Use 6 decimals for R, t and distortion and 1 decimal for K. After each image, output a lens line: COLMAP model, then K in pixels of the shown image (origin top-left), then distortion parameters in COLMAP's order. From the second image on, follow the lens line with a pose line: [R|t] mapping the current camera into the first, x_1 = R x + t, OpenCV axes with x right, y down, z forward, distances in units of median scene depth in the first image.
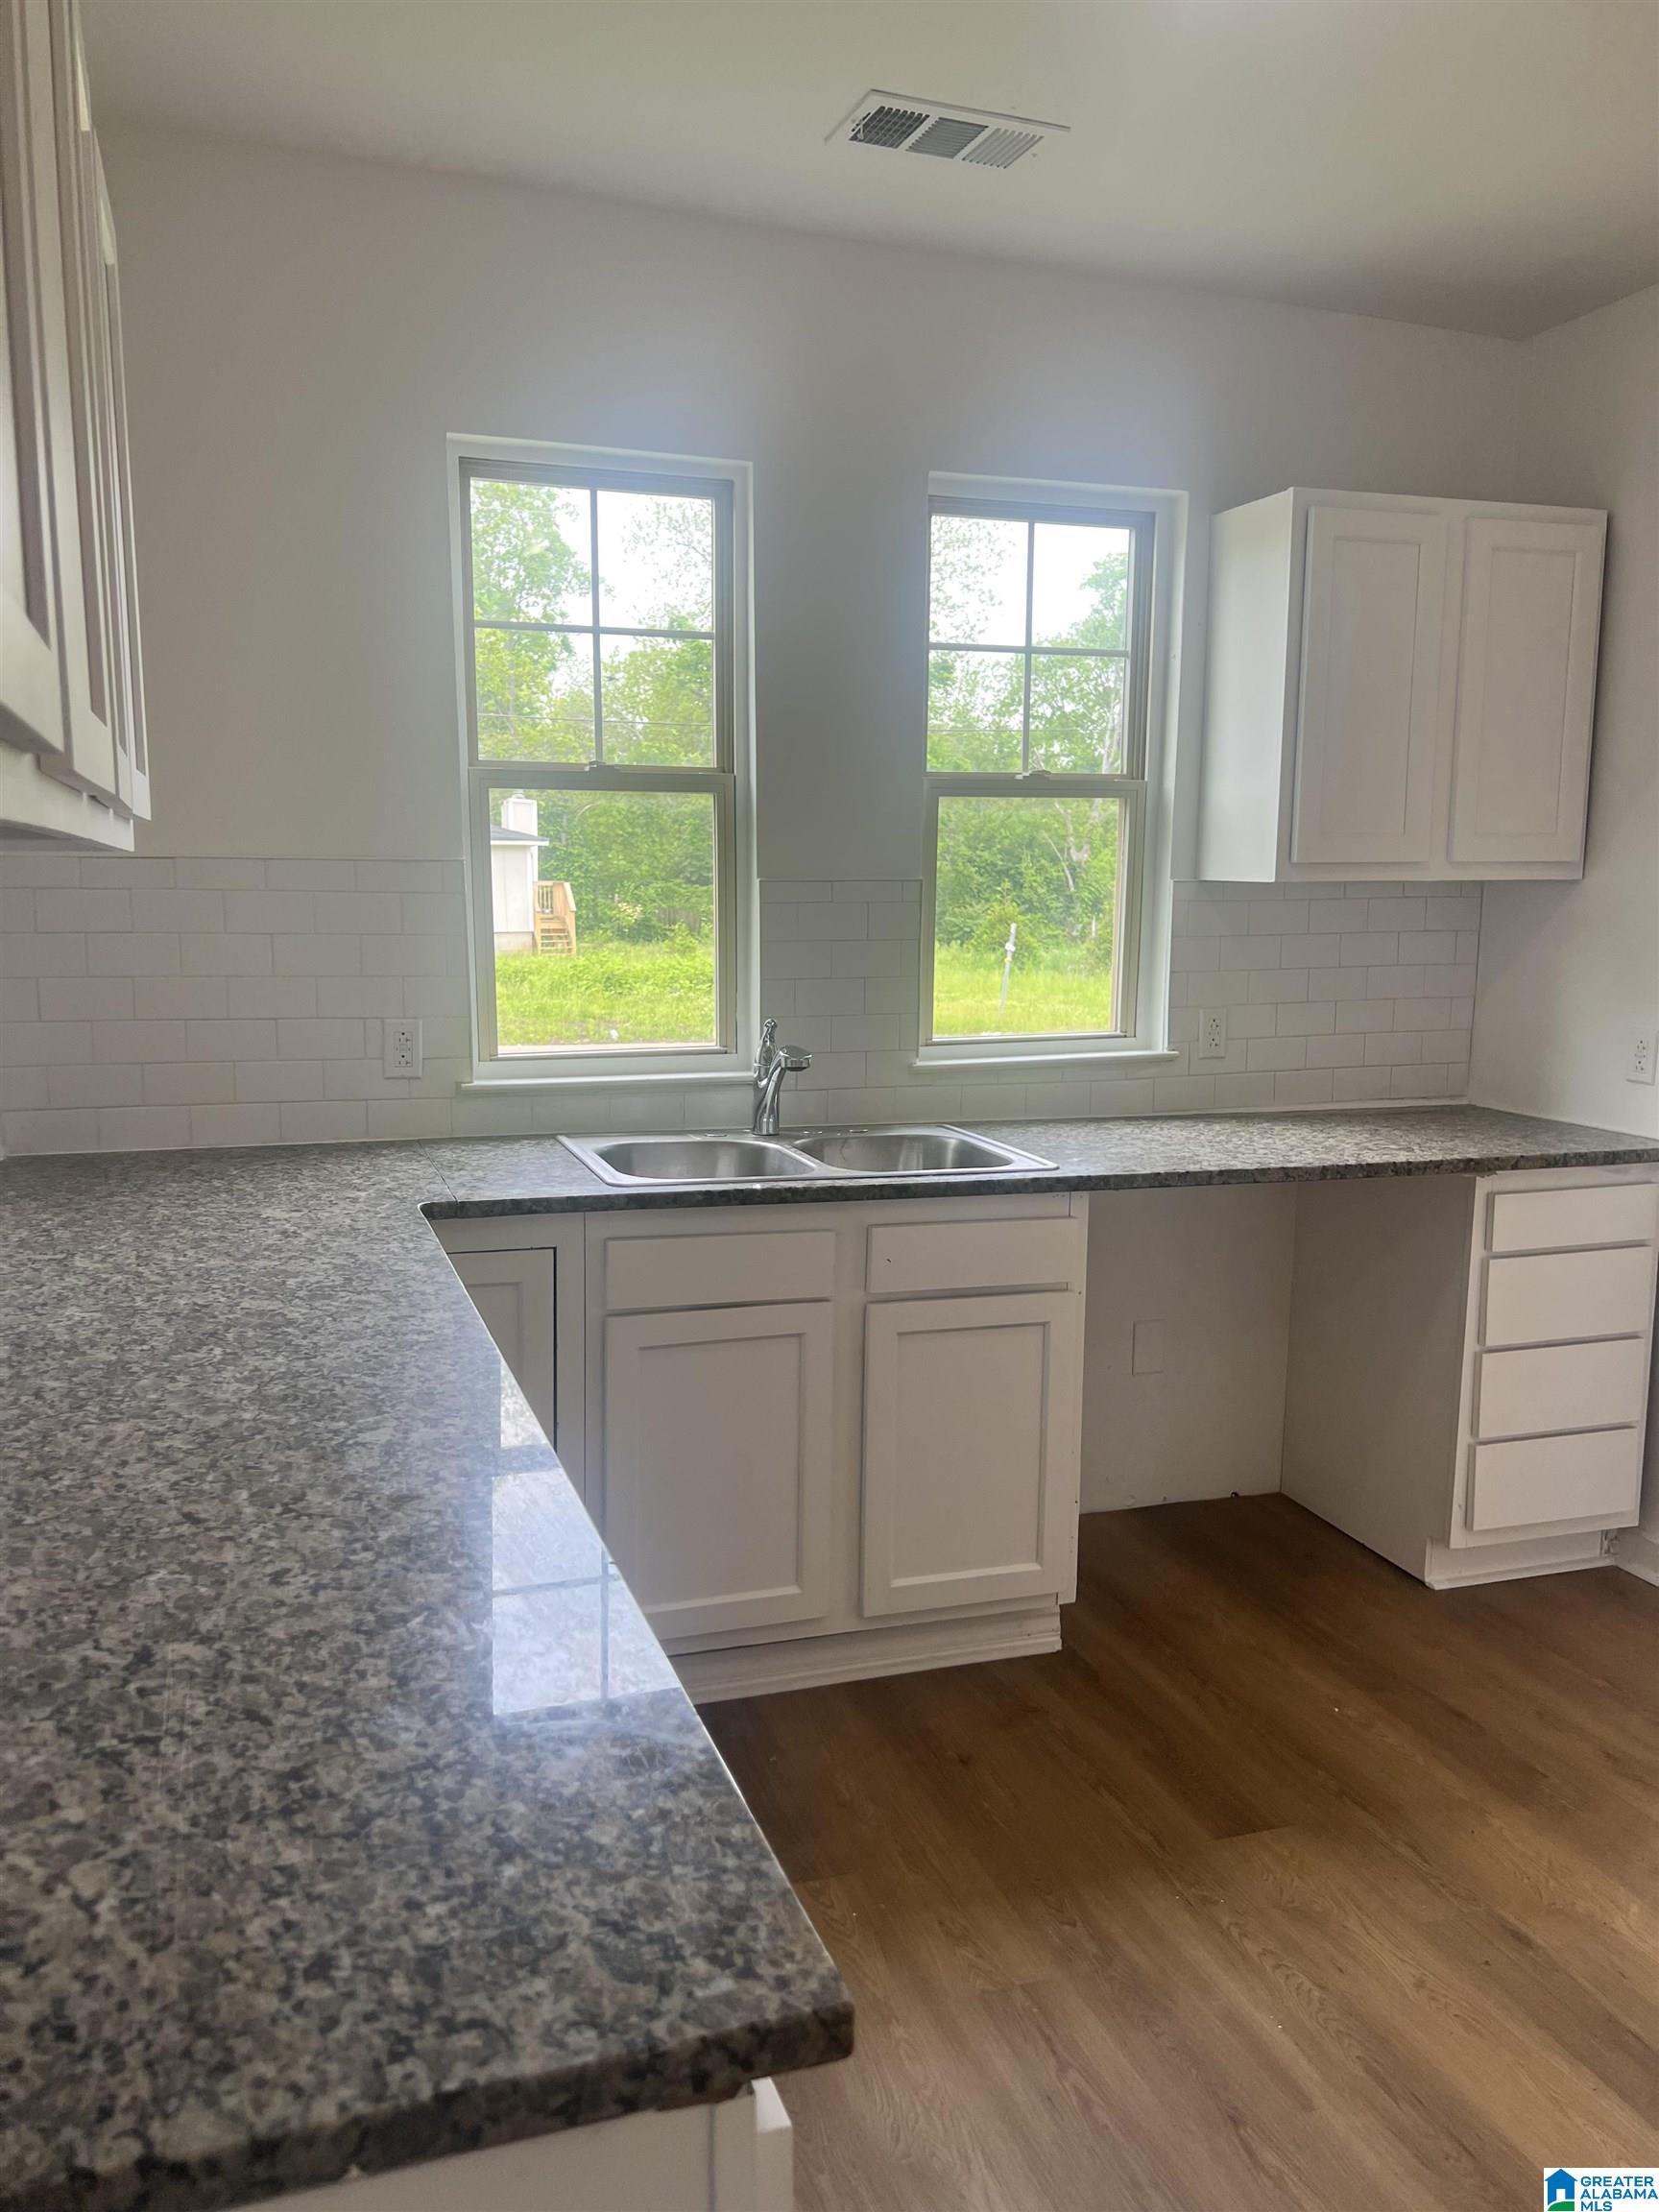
lens RADIAL K [[1668.2, 0, 834.9], [0, 1668.2, 1104.0], [0, 0, 1]] dist [0.063017, -0.075601]
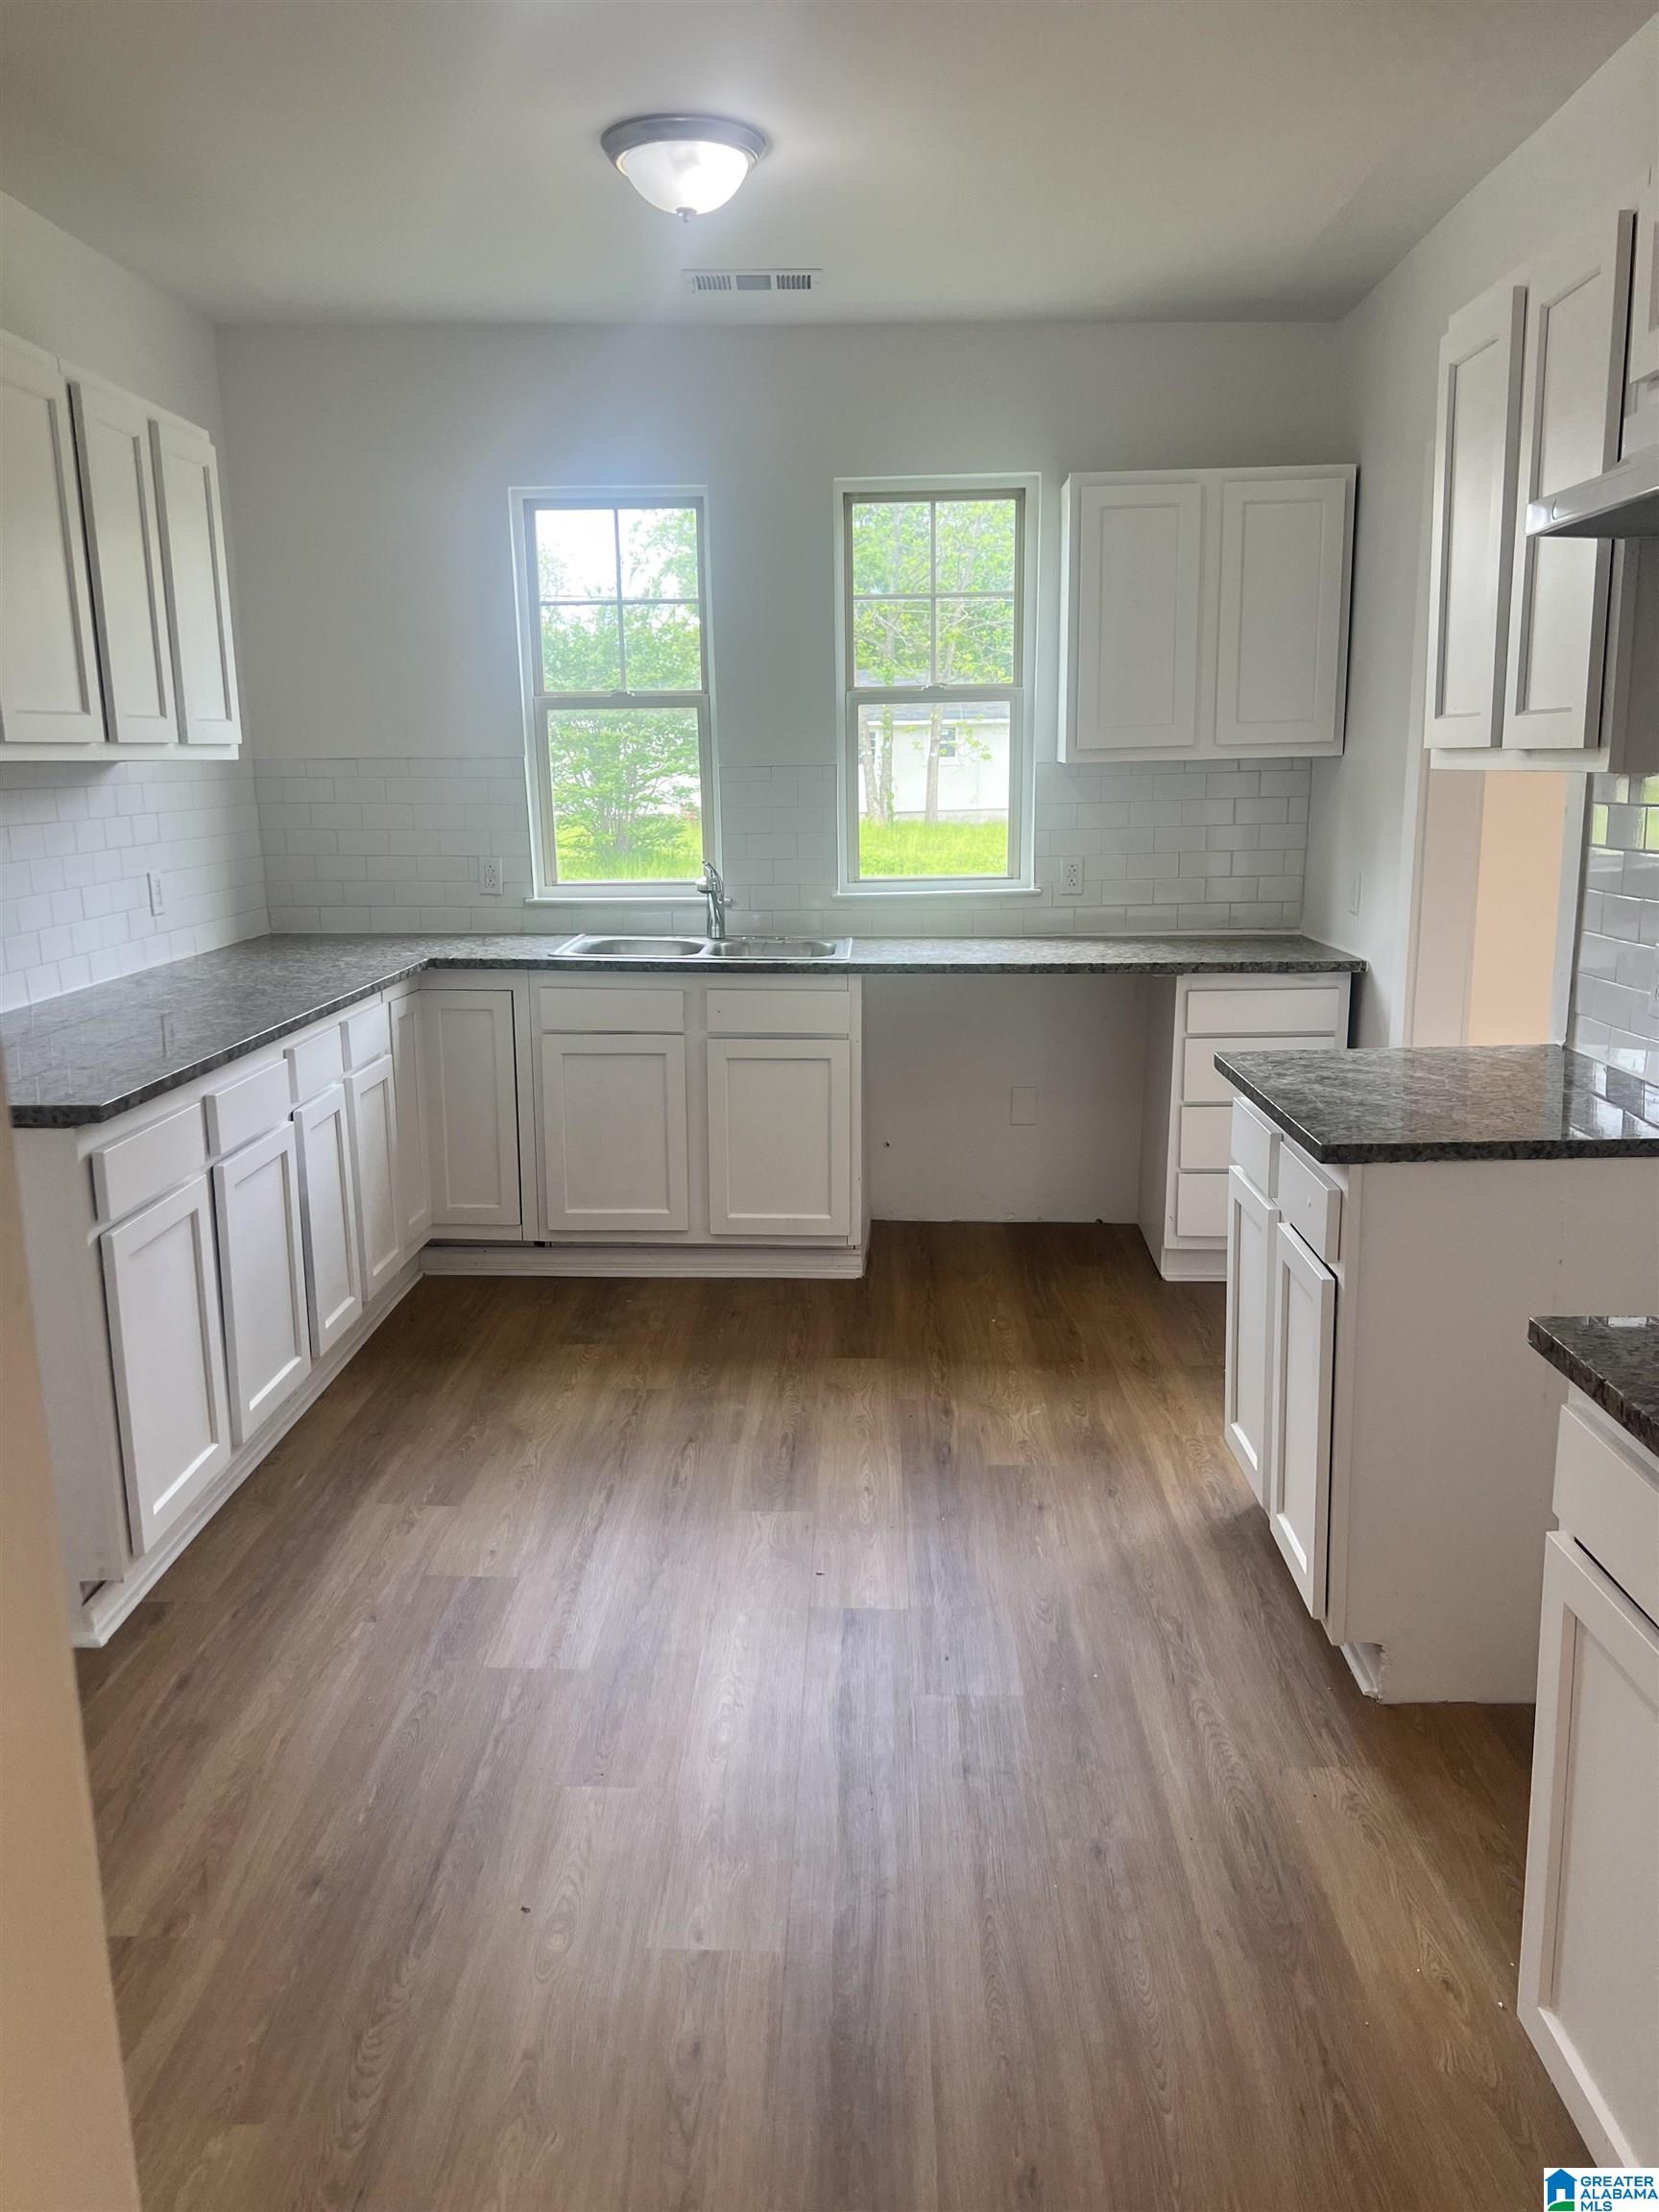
lens RADIAL K [[1668.2, 0, 817.5], [0, 1668.2, 1102.9], [0, 0, 1]] dist [0.063017, -0.075601]
pose [[0.933692, 0.056424, -0.353604, 0.617358], [-0.031092, 0.996552, 0.076922, 0.050886], [0.356725, -0.060827, 0.932227, -0.405609]]
